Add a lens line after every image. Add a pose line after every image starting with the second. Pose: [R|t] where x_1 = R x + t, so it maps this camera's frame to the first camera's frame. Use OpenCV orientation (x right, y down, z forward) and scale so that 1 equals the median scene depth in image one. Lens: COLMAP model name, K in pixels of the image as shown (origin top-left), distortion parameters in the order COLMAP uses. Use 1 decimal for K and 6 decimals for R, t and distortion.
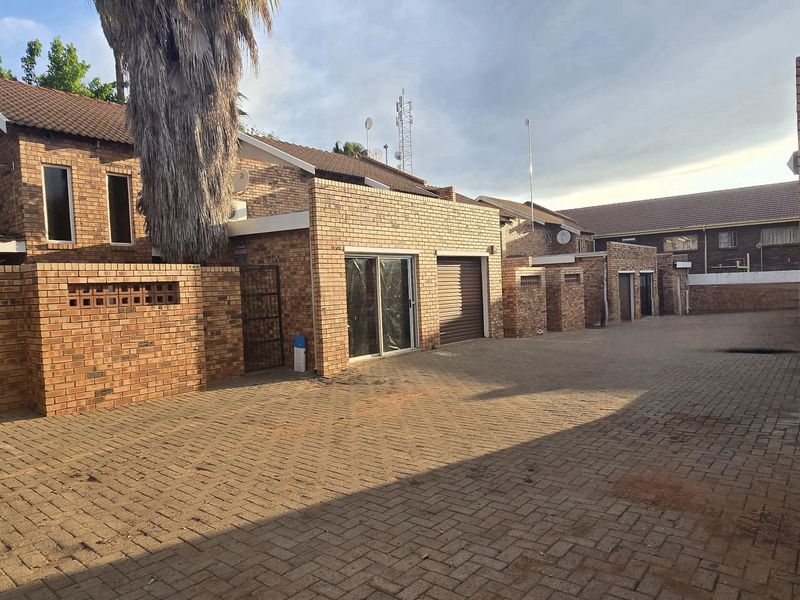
lens RADIAL K [[527.0, 0, 400.0], [0, 527.0, 300.0], [0, 0, 1]] dist [-0.001994, 0.002194]
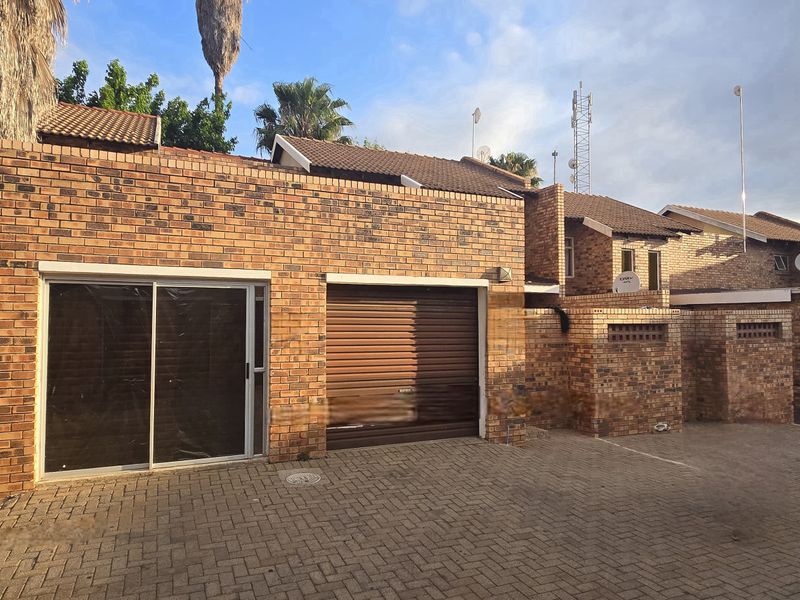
lens RADIAL K [[527.0, 0, 400.0], [0, 527.0, 300.0], [0, 0, 1]] dist [-0.001994, 0.002194]
pose [[0.899841, 0.025829, -0.435453, 0.257455], [-0.051126, 0.997610, -0.046475, -0.032000], [0.433212, 0.064083, 0.899011, 0.382724]]
